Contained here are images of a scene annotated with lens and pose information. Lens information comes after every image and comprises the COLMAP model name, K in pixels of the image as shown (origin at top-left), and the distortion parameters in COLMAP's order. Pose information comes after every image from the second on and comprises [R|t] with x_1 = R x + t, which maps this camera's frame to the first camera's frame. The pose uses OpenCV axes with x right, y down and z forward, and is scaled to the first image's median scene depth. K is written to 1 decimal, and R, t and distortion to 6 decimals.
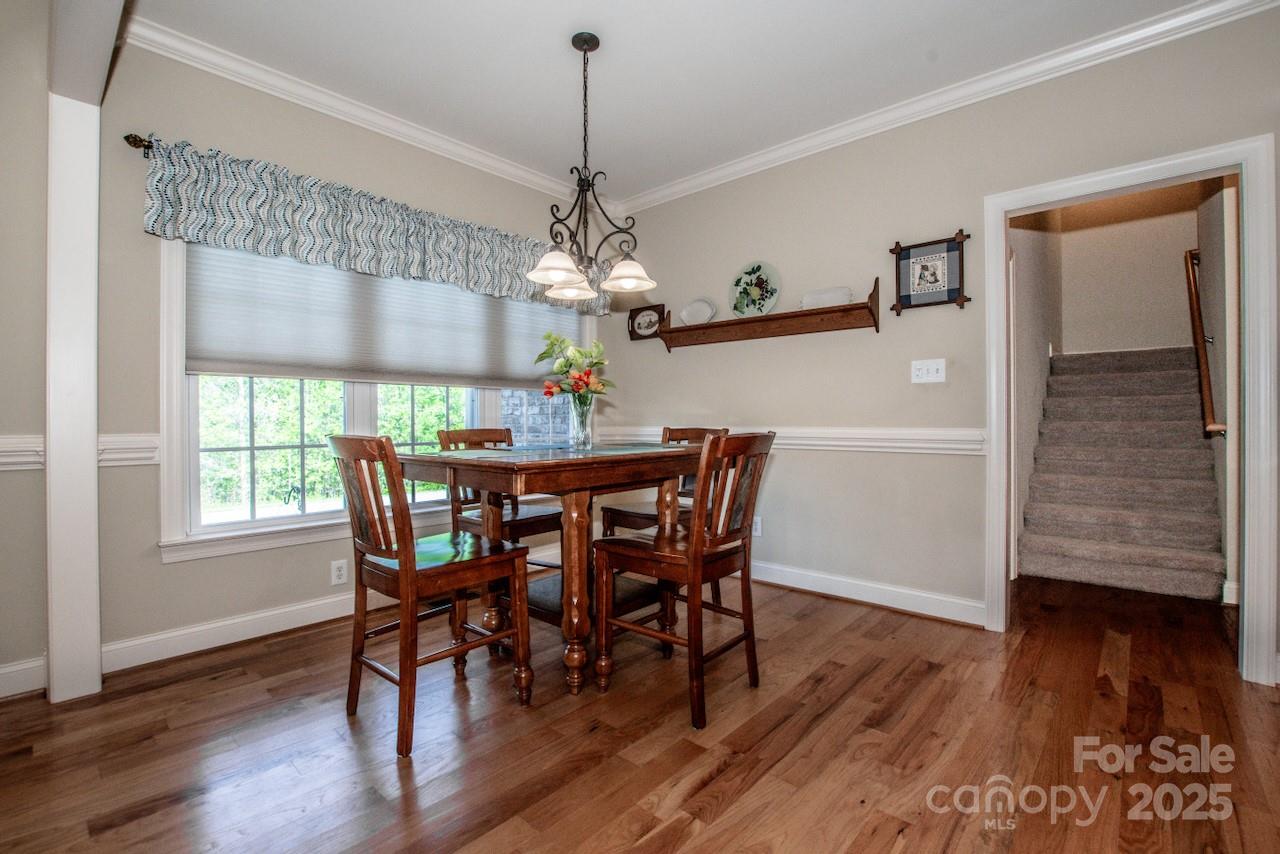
lens RADIAL K [[574.1, 0, 642.6], [0, 574.1, 422.0], [0, 0, 1]] dist [-0.026971, 0.000339]
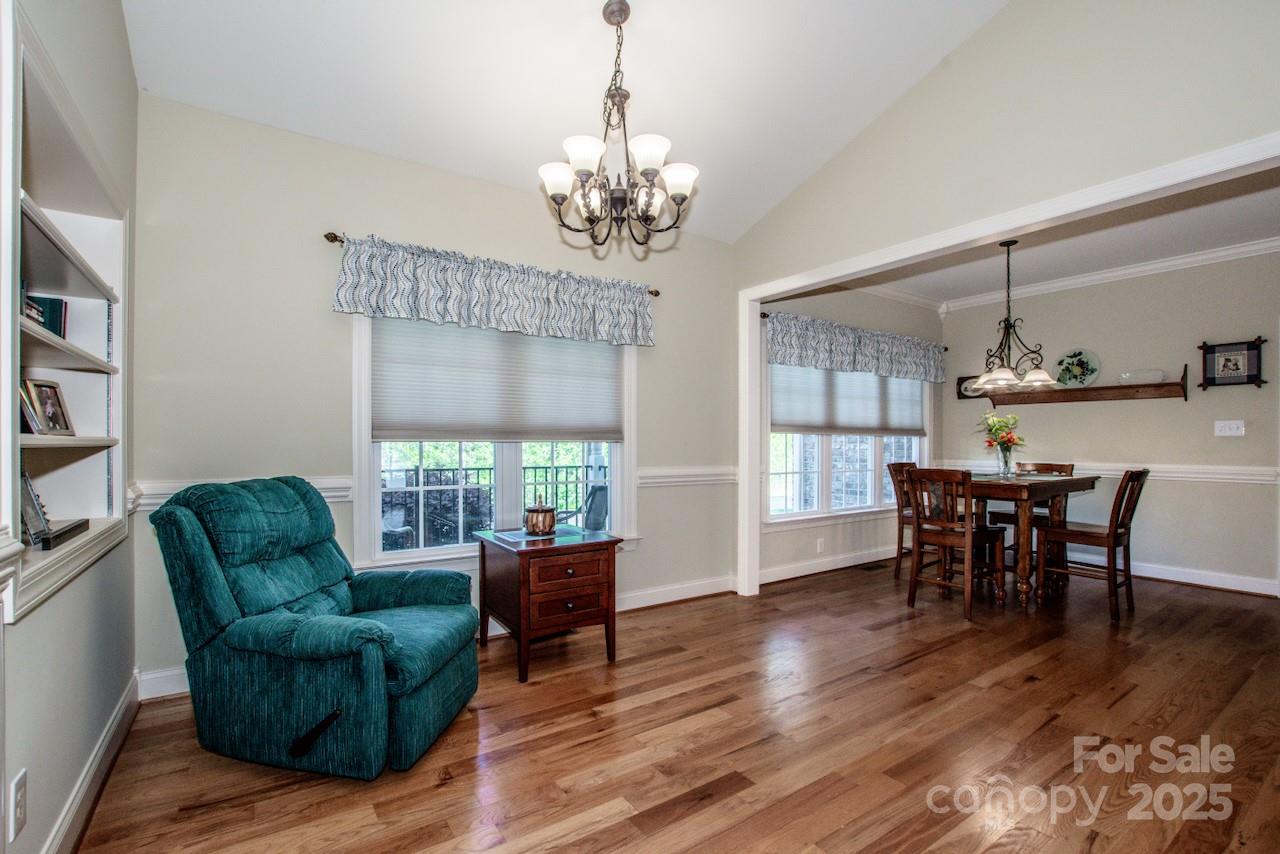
lens RADIAL K [[574.6, 0, 642.3], [0, 574.6, 440.5], [0, 0, 1]] dist [-0.017621, 0.000370]
pose [[0.970728, 0.003450, -0.240158, -0.643496], [-0.006566, 0.999904, -0.012176, -0.028323], [0.240093, 0.013397, 0.970658, -0.810477]]
